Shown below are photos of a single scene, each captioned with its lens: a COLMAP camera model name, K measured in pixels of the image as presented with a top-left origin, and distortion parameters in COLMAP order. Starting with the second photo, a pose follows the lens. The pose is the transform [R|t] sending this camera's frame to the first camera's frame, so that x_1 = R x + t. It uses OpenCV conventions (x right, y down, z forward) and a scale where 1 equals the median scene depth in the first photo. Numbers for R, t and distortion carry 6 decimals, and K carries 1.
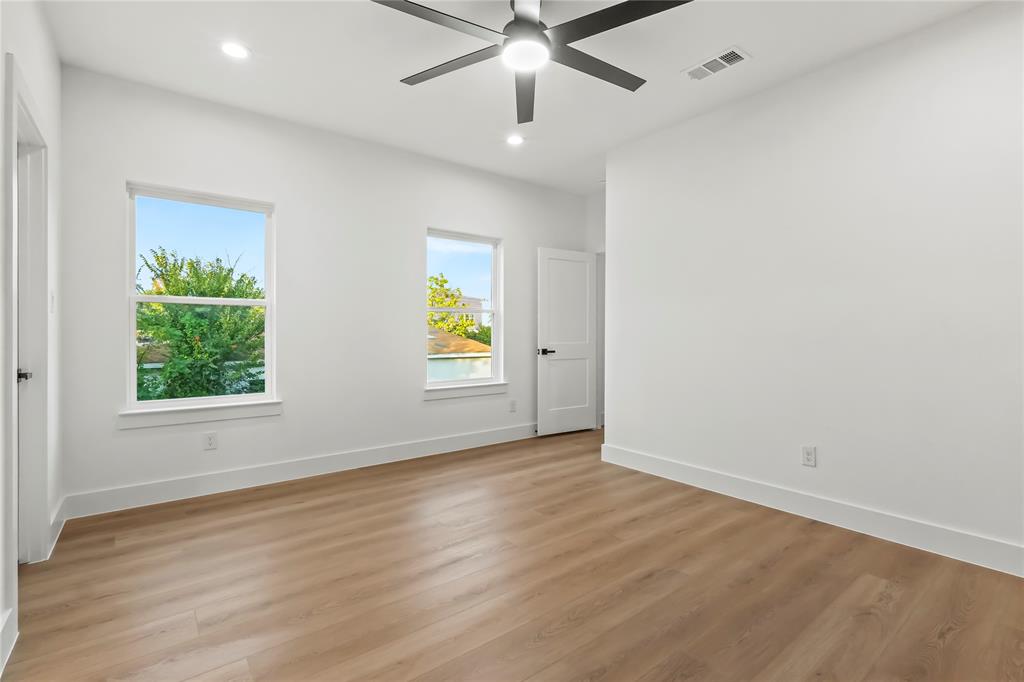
lens RADIAL K [[472.0, 0, 513.1], [0, 472.0, 334.8], [0, 0, 1]] dist [0.003940, 0.000482]
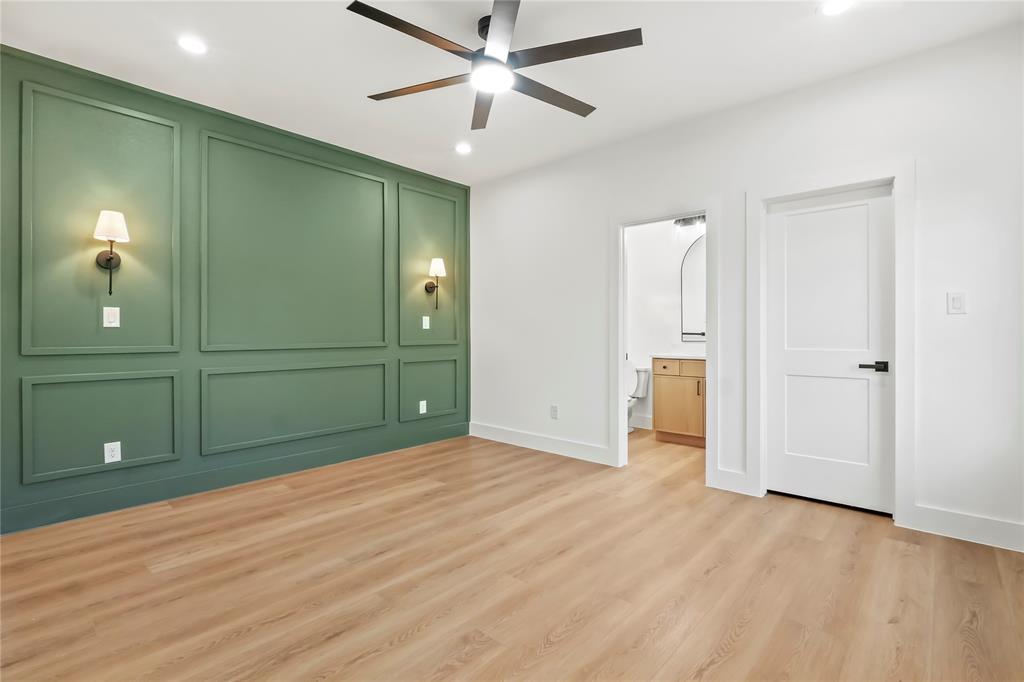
lens RADIAL K [[472.0, 0, 510.4], [0, 472.0, 335.4], [0, 0, 1]] dist [0.003940, 0.000482]
pose [[-0.985571, 0.001447, -0.169258, 0.162477], [-0.000491, 0.999935, 0.011402, -0.009660], [0.169263, 0.011321, -0.985506, 2.029156]]
